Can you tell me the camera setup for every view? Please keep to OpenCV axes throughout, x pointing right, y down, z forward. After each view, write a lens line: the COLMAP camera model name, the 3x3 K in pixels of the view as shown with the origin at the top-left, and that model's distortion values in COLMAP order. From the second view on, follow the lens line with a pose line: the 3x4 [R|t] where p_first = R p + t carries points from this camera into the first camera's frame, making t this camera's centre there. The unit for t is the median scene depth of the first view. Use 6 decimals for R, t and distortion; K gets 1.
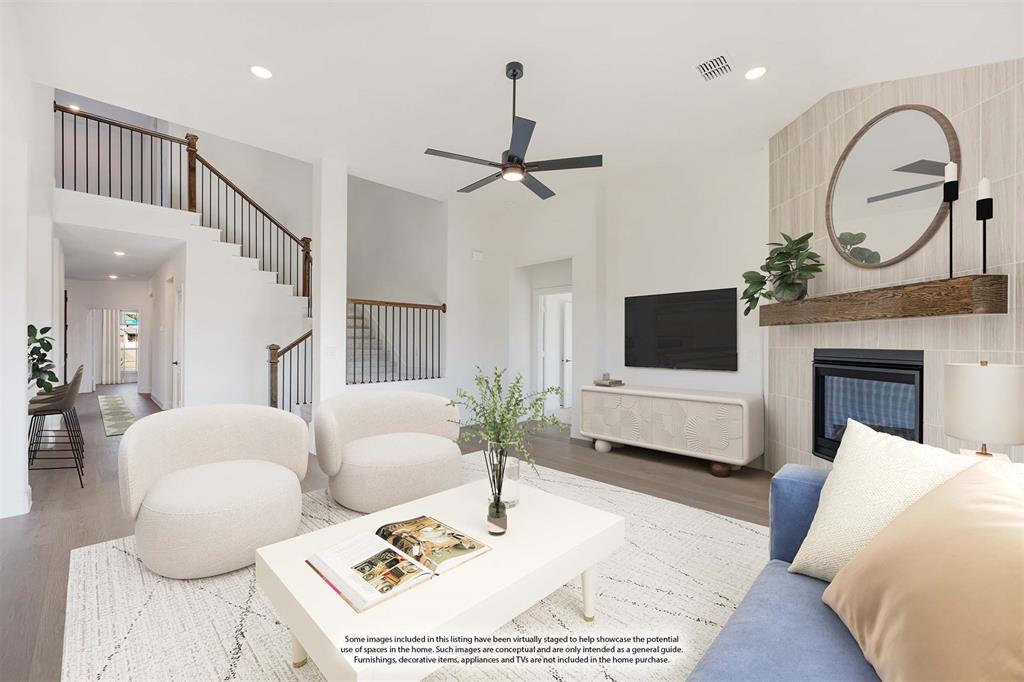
lens RADIAL K [[409.8, 0, 521.3], [0, 409.8, 340.8], [0, 0, 1]] dist [-0.008326, -0.000949]
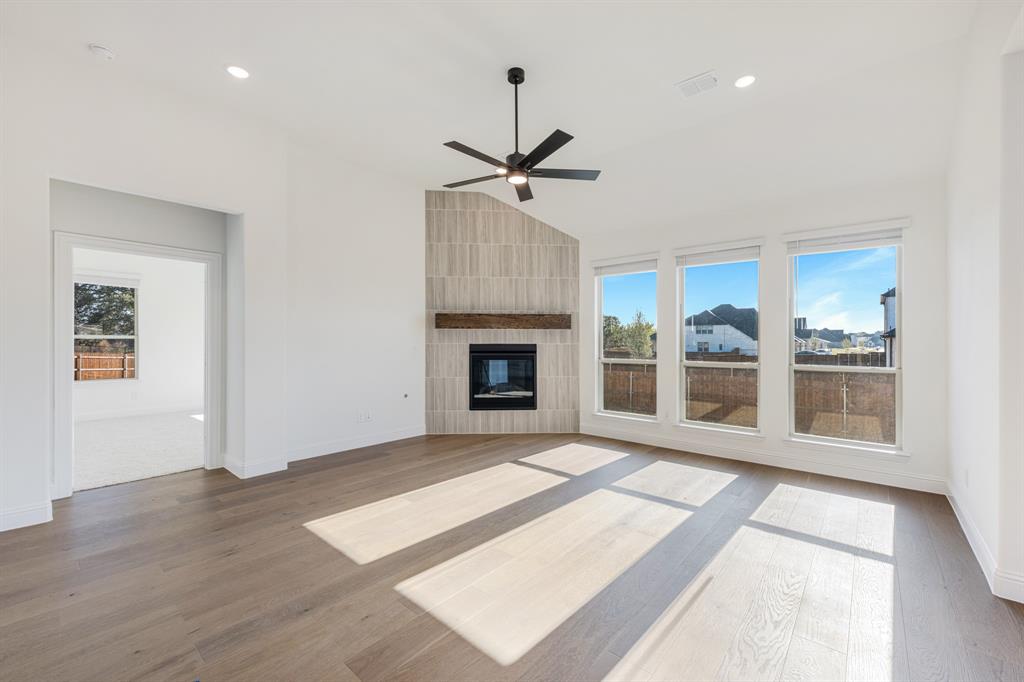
lens RADIAL K [[409.8, 0, 514.0], [0, 409.8, 340.1], [0, 0, 1]] dist [-0.008326, -0.000949]
pose [[-0.057554, -0.003692, 0.998336, -0.605029], [-0.005596, 0.999979, 0.003376, -0.001882], [-0.998327, -0.005393, -0.057574, 0.615262]]
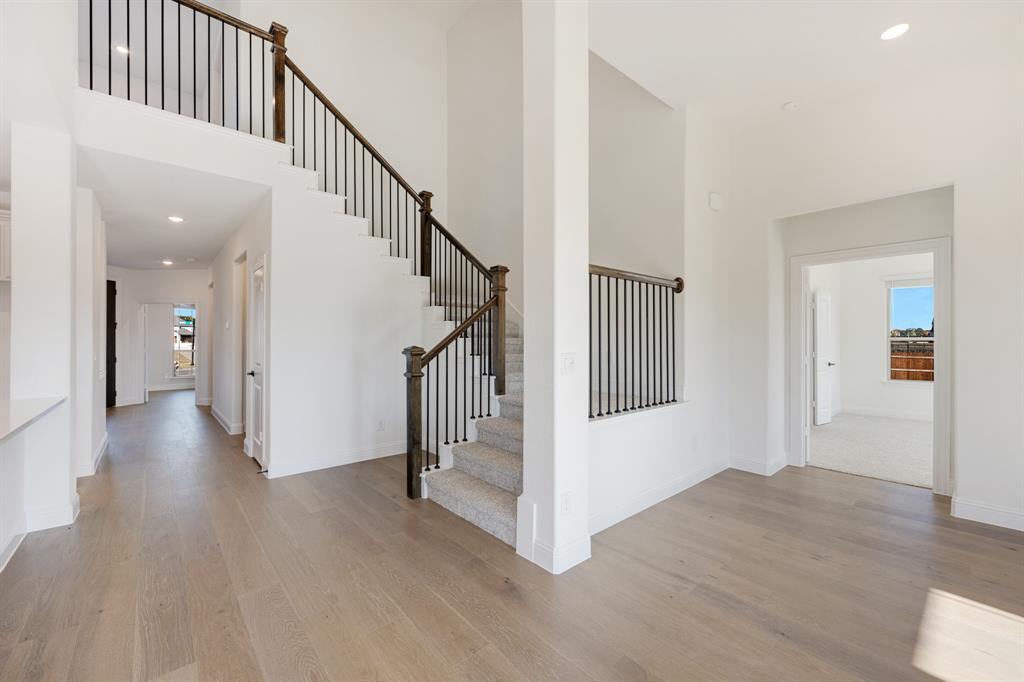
lens RADIAL K [[409.8, 0, 507.4], [0, 409.8, 339.7], [0, 0, 1]] dist [-0.008326, -0.000949]
pose [[0.995659, -0.004218, -0.092982, -0.385761], [0.004013, 0.999989, -0.002389, 0.000594], [0.092991, 0.002005, 0.995665, 0.383899]]
